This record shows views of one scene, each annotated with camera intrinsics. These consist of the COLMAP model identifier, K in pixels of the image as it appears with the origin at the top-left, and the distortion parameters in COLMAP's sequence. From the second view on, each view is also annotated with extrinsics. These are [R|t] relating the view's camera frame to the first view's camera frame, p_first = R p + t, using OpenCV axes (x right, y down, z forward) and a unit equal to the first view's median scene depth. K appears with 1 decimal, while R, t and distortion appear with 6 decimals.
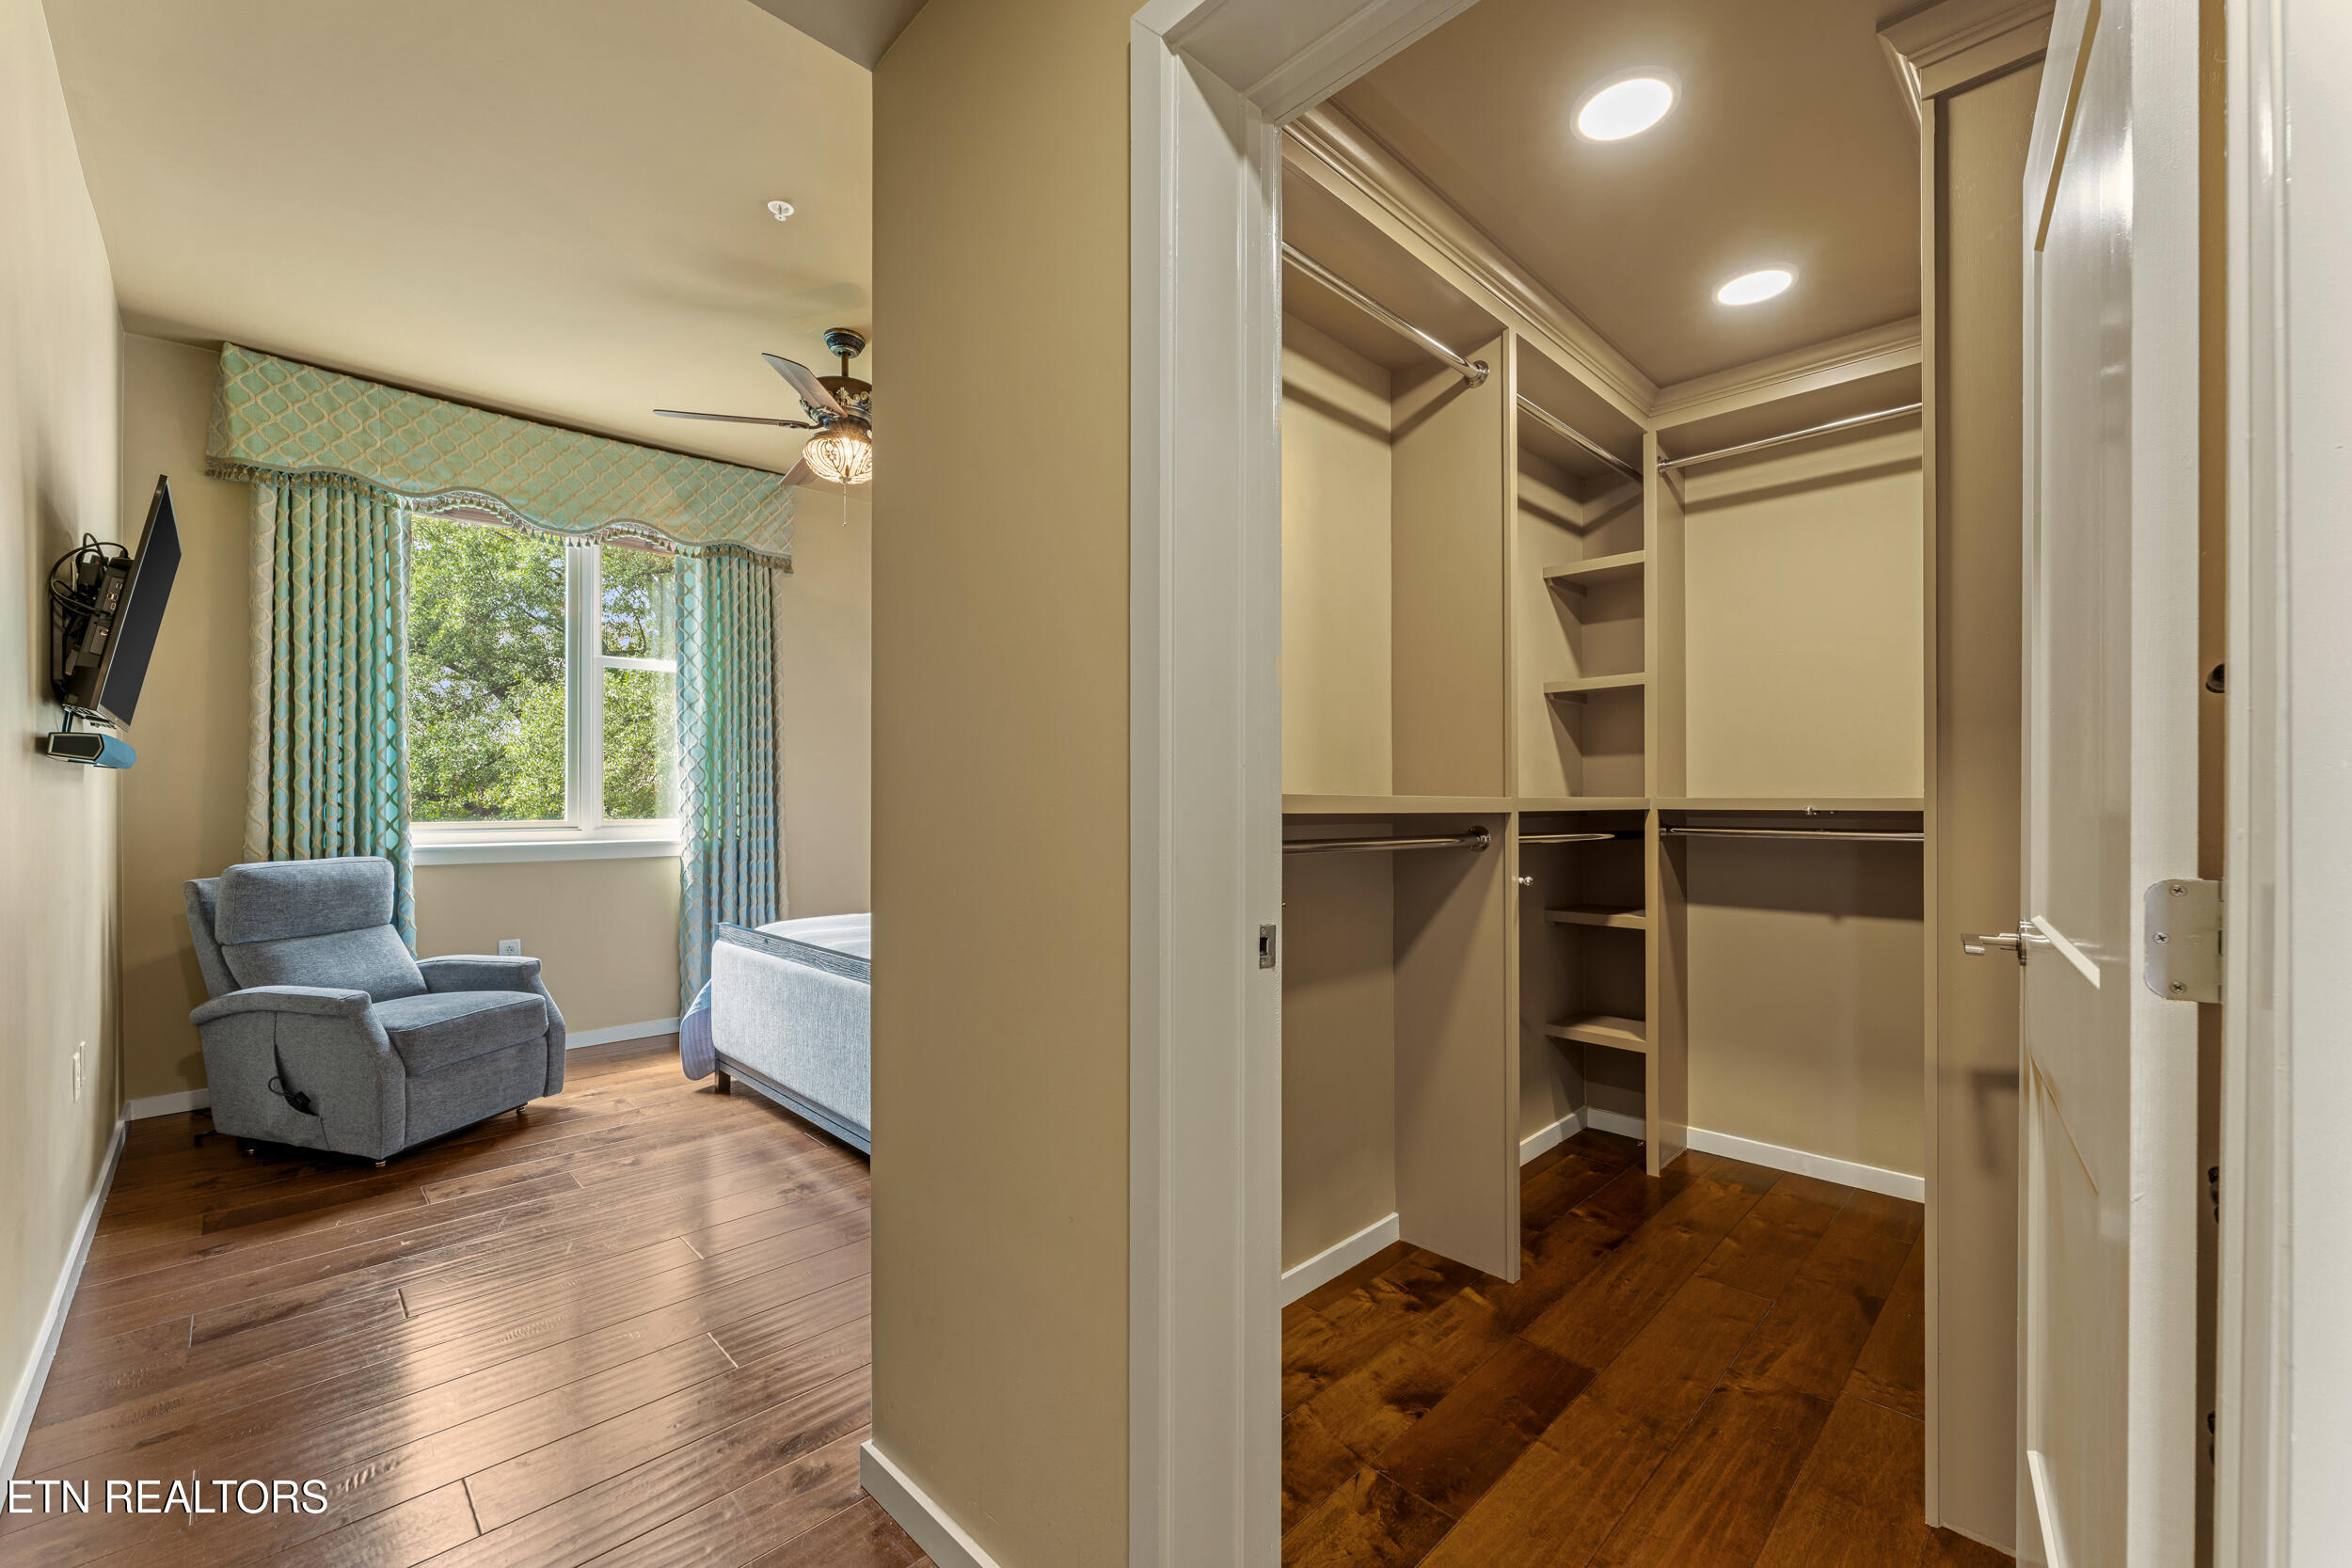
lens RADIAL K [[951.6, 0, 1196.2], [0, 951.6, 792.7], [0, 0, 1]] dist [0.002327, -0.000389]
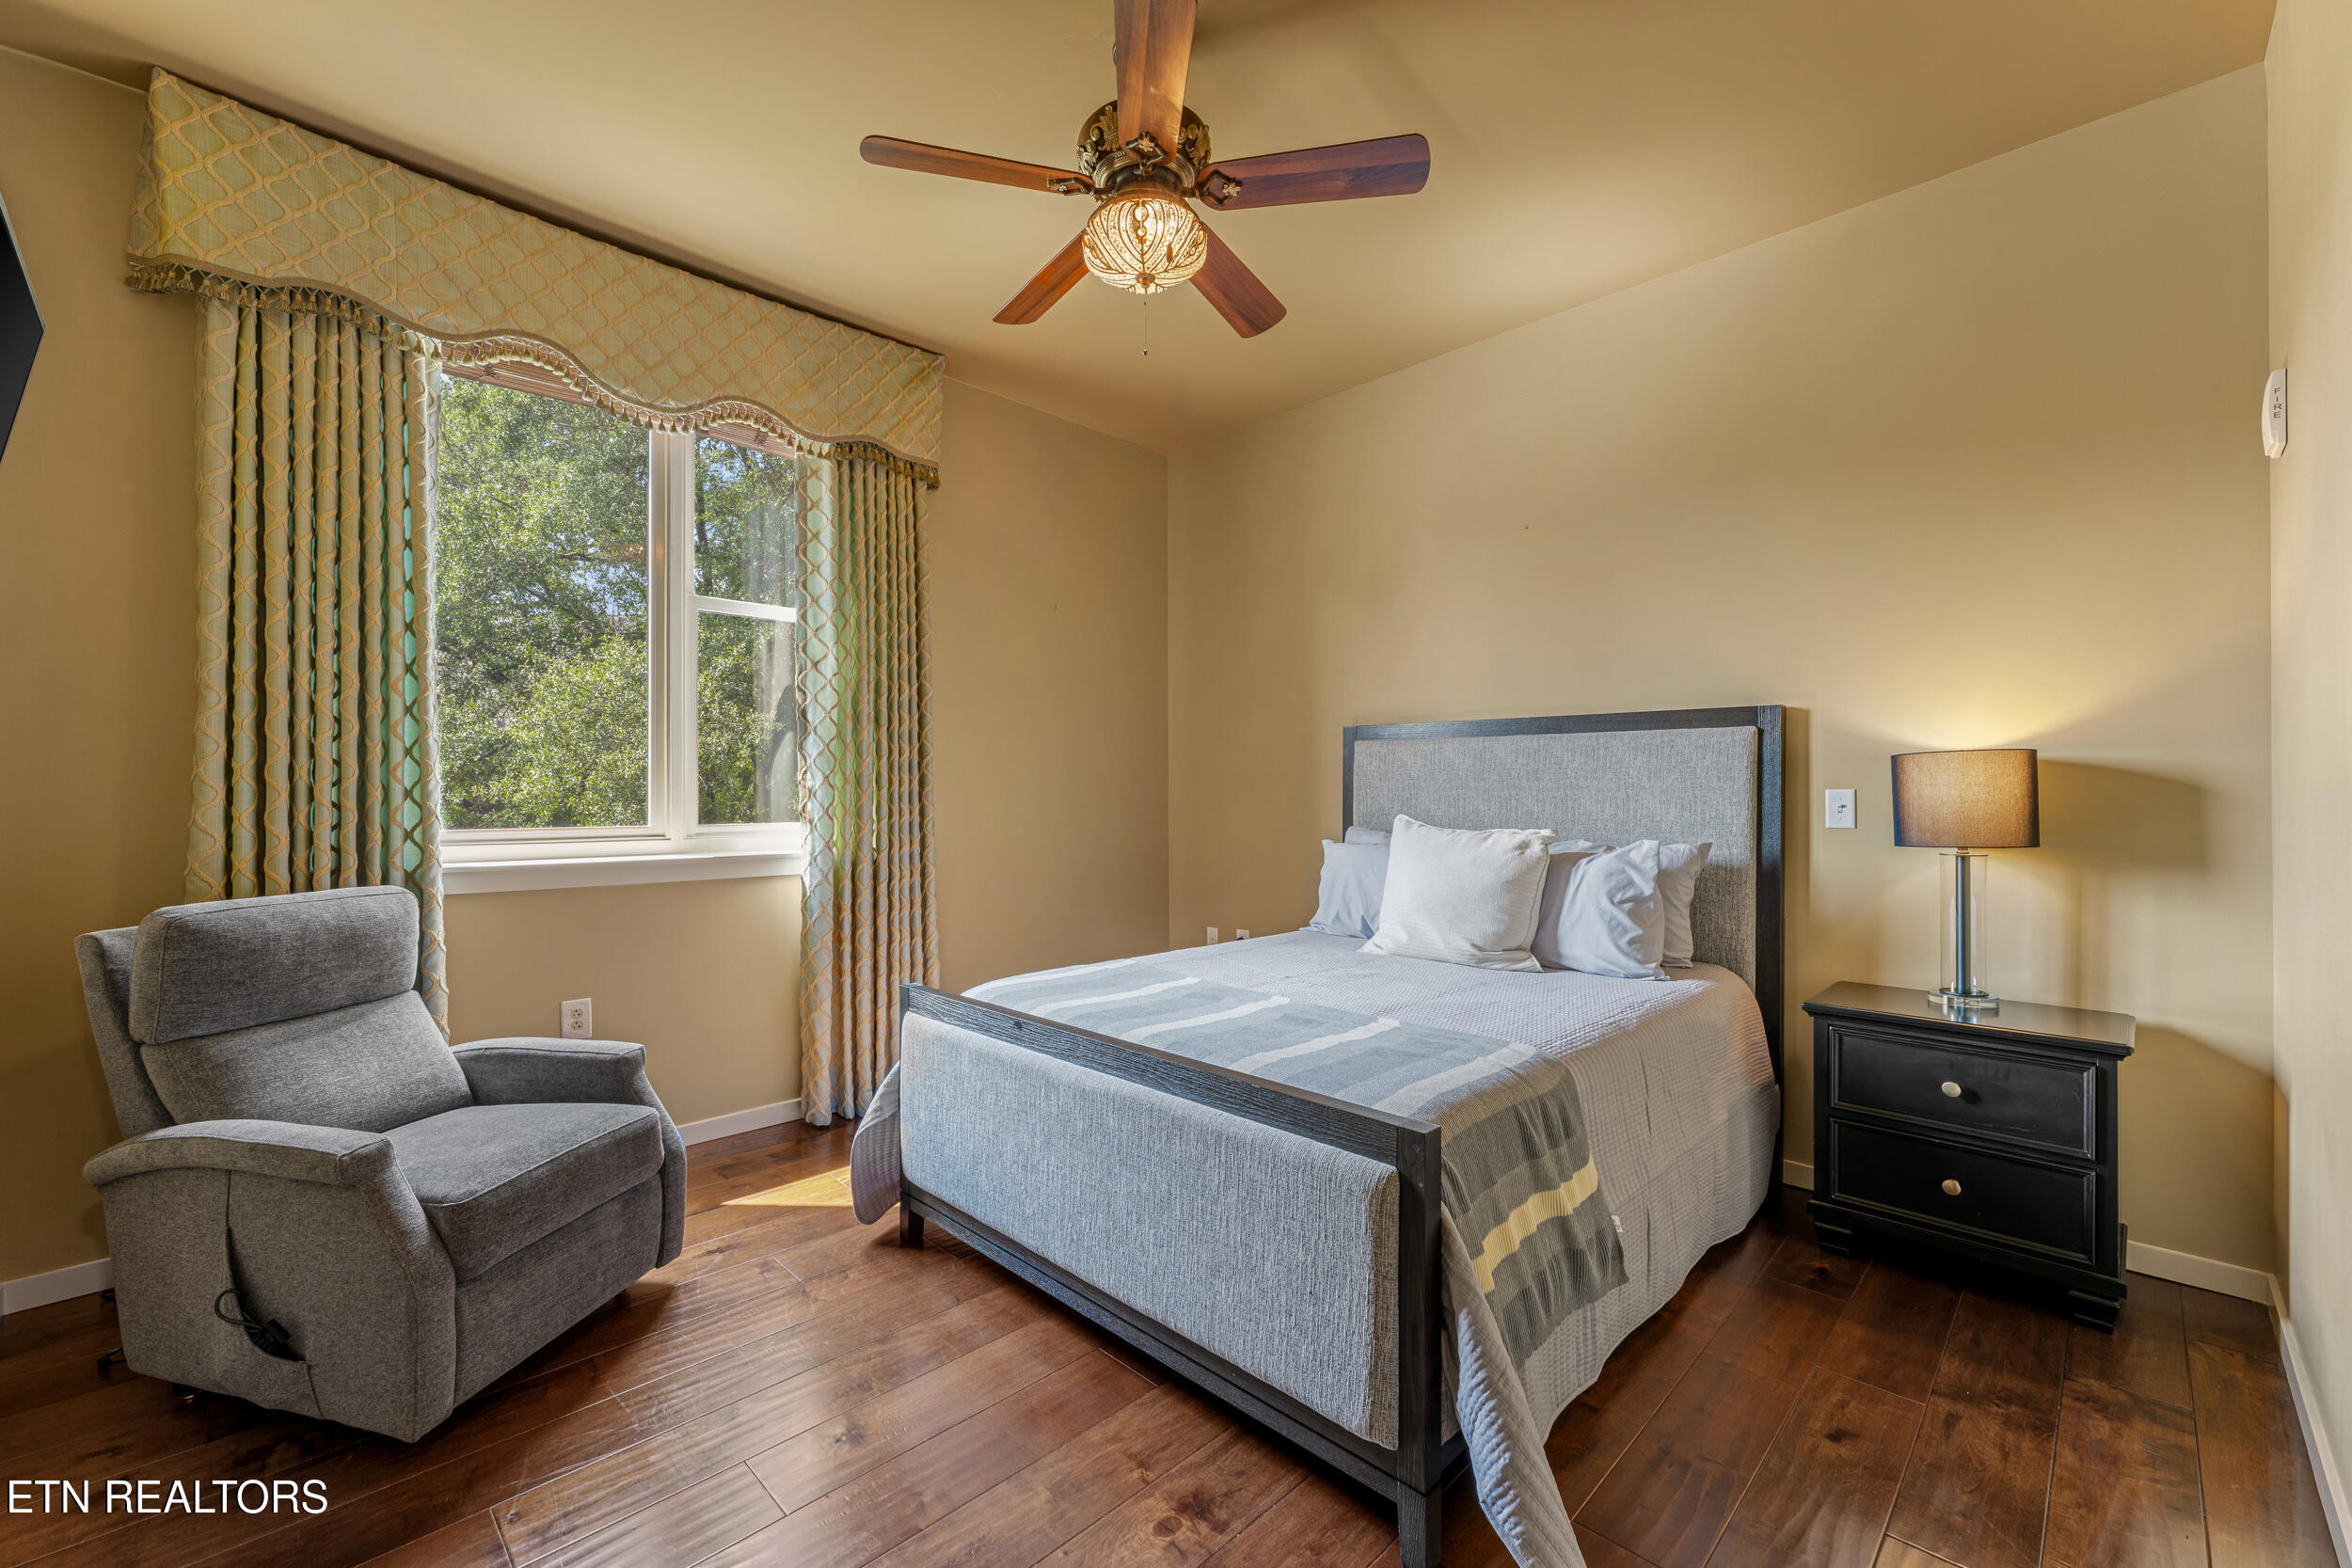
lens RADIAL K [[951.6, 0, 1155.4], [0, 951.6, 789.4], [0, 0, 1]] dist [0.002327, -0.000389]
pose [[0.999940, -0.000530, -0.010941, -0.338155], [0.000525, 1.000000, -0.000437, 0.002569], [0.010941, 0.000431, 0.999940, 0.363436]]
